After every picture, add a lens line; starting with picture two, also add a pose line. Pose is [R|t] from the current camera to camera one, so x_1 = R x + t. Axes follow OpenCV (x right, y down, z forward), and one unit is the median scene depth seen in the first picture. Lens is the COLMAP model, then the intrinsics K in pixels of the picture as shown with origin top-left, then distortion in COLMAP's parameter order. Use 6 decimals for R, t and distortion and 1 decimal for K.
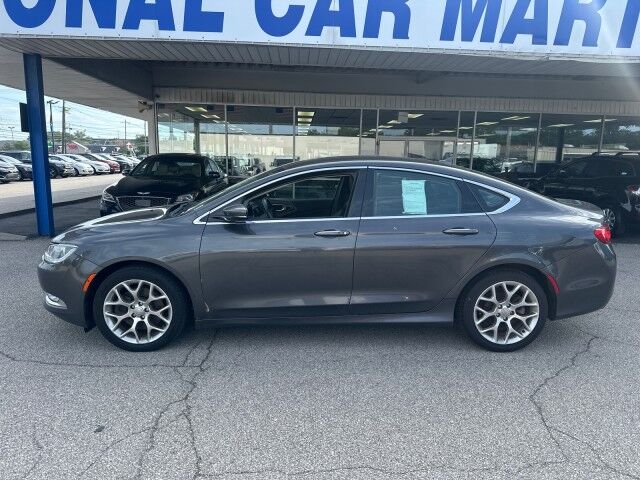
lens RADIAL K [[462.0, 0, 313.9], [0, 462.0, 240.8], [0, 0, 1]] dist [0.013626, -0.043988]
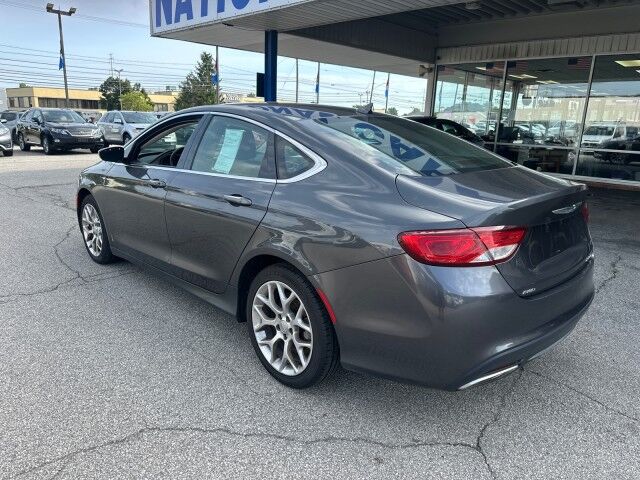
lens RADIAL K [[462.0, 0, 319.2], [0, 462.0, 226.0], [0, 0, 1]] dist [0.013626, -0.043988]
pose [[0.668681, 0.165560, -0.724883, 0.256362], [-0.141993, 0.985387, 0.094074, -0.017786], [0.729866, 0.040023, 0.682418, 0.158279]]
